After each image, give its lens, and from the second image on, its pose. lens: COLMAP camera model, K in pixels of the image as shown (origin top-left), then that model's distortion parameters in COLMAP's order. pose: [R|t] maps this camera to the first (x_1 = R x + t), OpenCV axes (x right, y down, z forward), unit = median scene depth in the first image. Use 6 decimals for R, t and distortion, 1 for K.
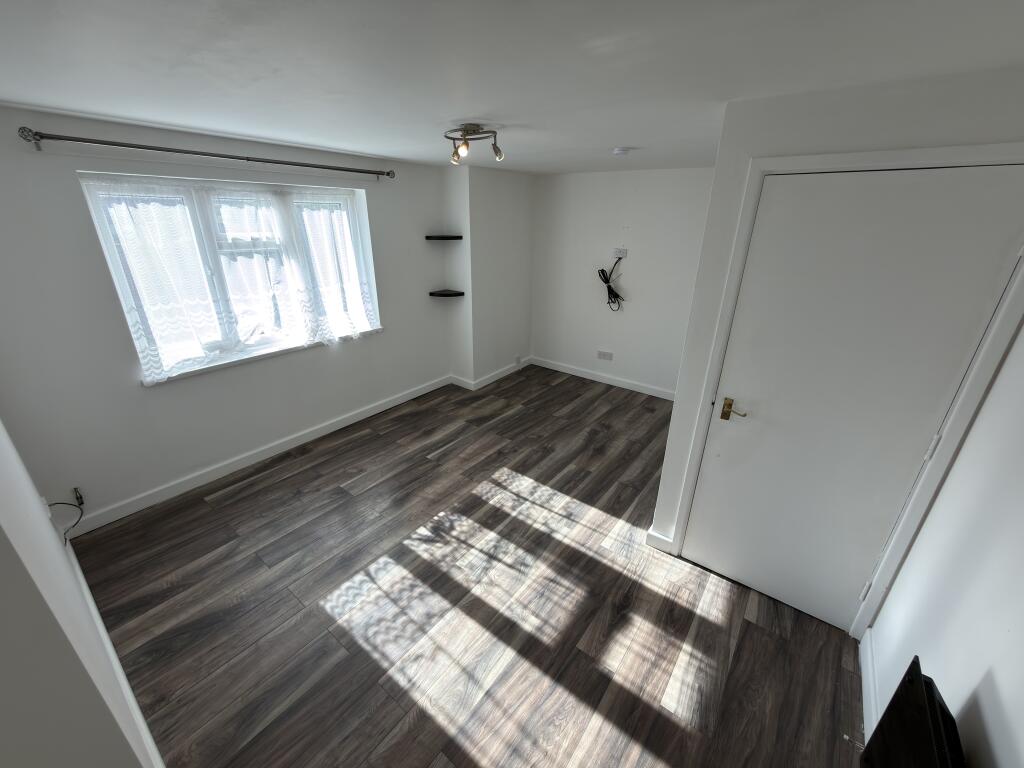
lens RADIAL K [[409.1, 0, 509.2], [0, 409.1, 382.6], [0, 0, 1]] dist [0.000541, 0.000275]
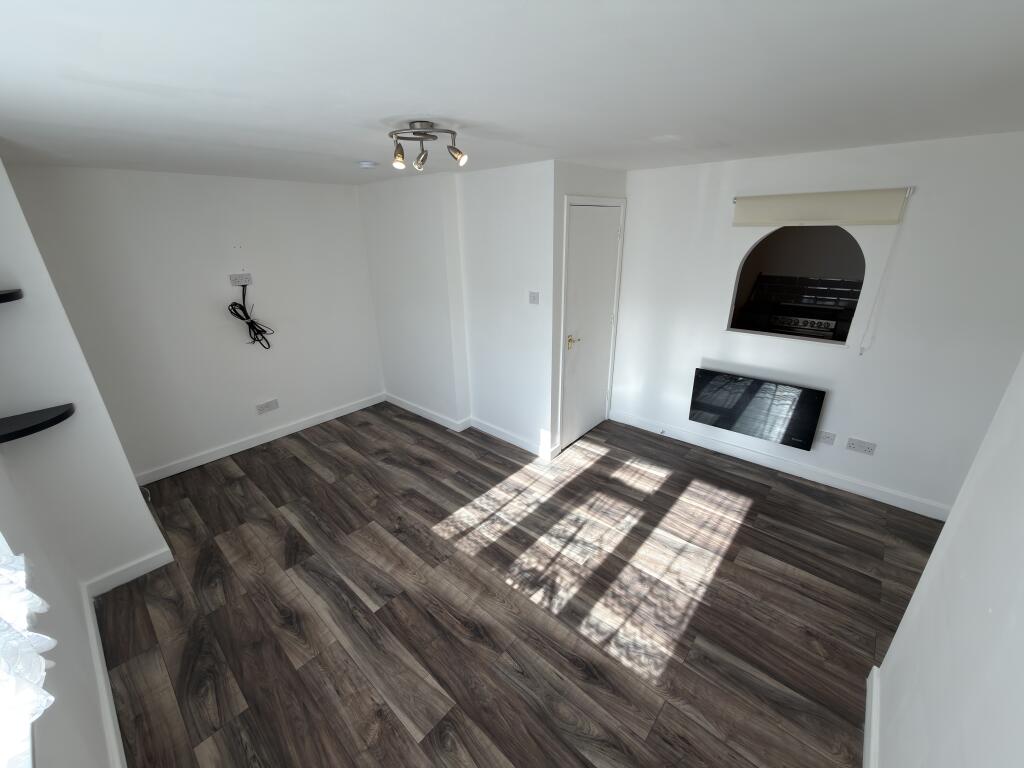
lens RADIAL K [[409.1, 0, 513.4], [0, 409.1, 383.7], [0, 0, 1]] dist [0.000541, 0.000275]
pose [[0.066928, -0.374065, 0.924984, -0.868056], [0.392785, 0.862083, 0.320208, -0.329179], [-0.917192, 0.341889, 0.204624, 0.737660]]
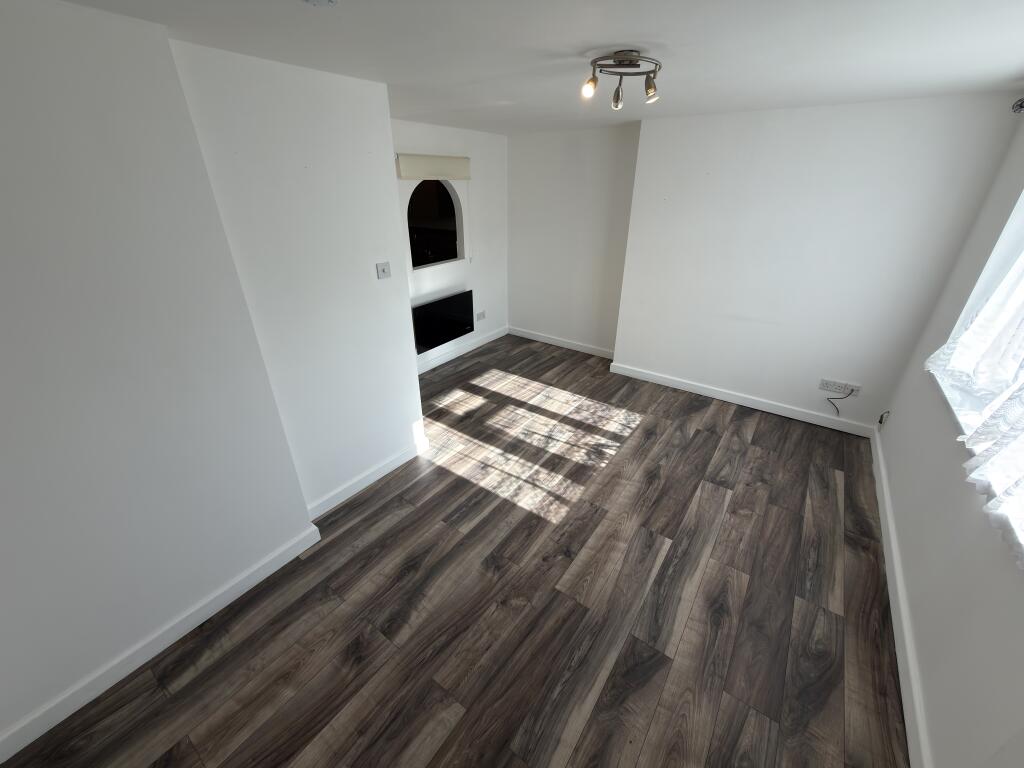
lens RADIAL K [[409.1, 0, 511.1], [0, 409.1, 383.5], [0, 0, 1]] dist [0.000541, 0.000275]
pose [[-0.999429, 0.000445, -0.033794, 0.124249], [-0.024965, 0.664294, 0.747054, -0.677755], [0.022781, 0.747471, -0.663904, 1.687903]]
